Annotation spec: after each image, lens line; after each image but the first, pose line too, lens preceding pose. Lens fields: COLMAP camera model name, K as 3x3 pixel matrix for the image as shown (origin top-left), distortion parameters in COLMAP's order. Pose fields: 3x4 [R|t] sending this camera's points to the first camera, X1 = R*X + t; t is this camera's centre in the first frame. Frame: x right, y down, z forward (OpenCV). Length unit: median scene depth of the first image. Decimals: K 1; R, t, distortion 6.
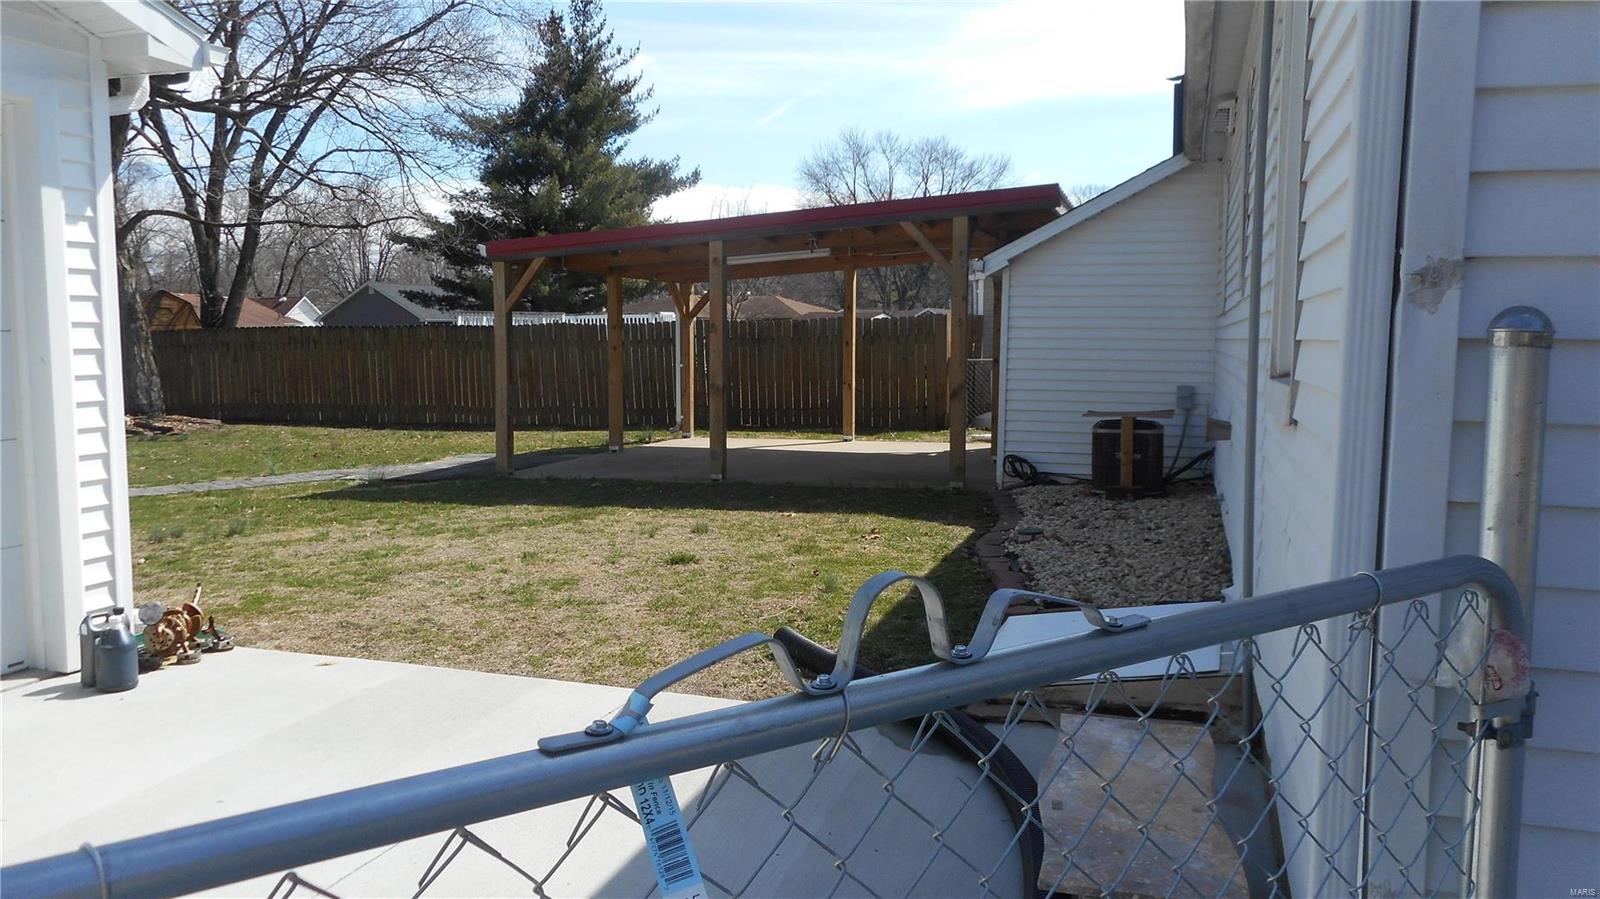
lens RADIAL K [[1196.2, 0, 800.0], [0, 1196.2, 449.5], [0, 0, 1]] dist [0.003339, 0.002032]
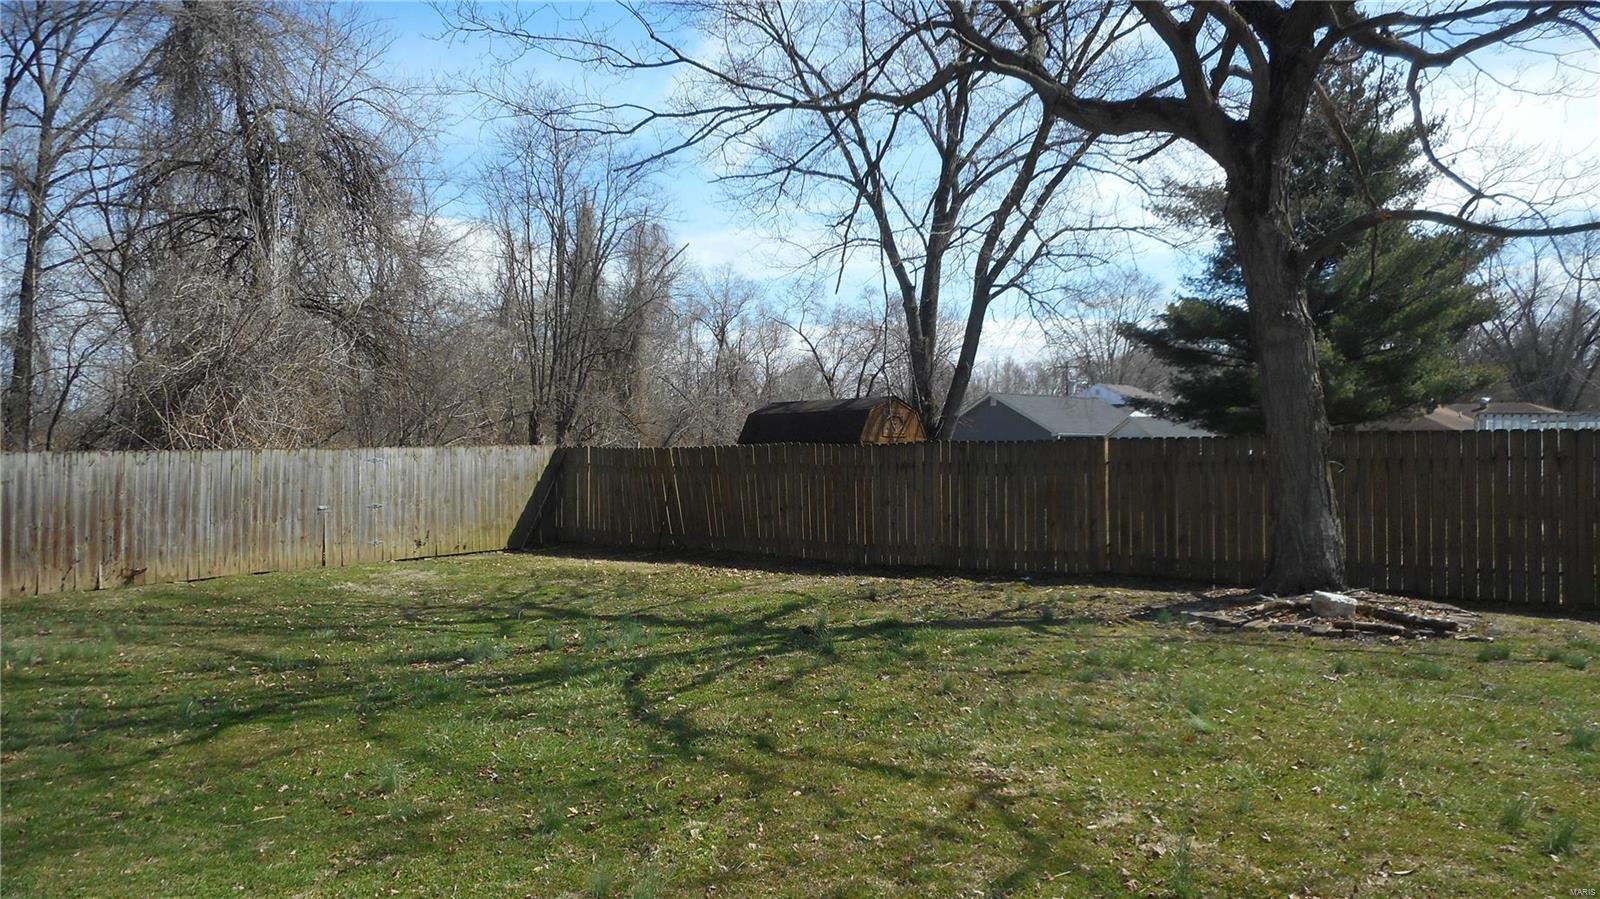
lens RADIAL K [[1196.2, 0, 800.0], [0, 1196.2, 449.5], [0, 0, 1]] dist [0.003339, 0.002032]
pose [[0.850739, 0.011995, -0.525452, -0.373886], [-0.055150, 0.996258, -0.066548, -0.115338], [0.522688, 0.085594, 0.848217, 0.738665]]
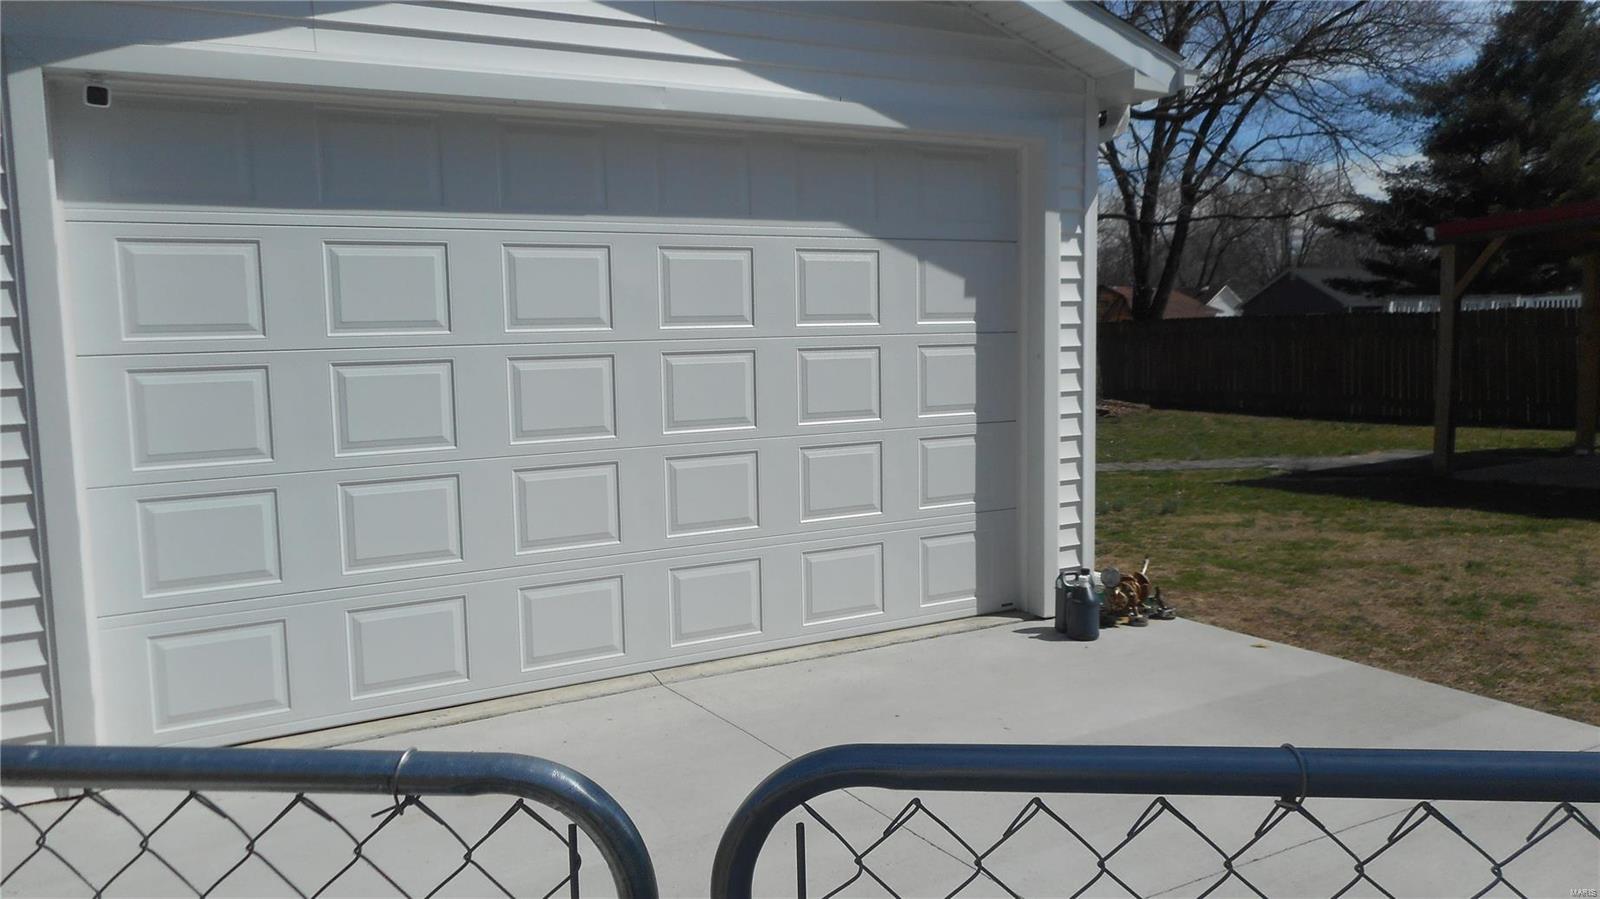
lens RADIAL K [[1196.2, 0, 800.0], [0, 1196.2, 449.5], [0, 0, 1]] dist [0.003339, 0.002032]
pose [[0.748074, 0.054167, -0.661400, -0.005147], [-0.046361, 0.998494, 0.029338, -0.002332], [0.661993, 0.008716, 0.749459, -0.025390]]
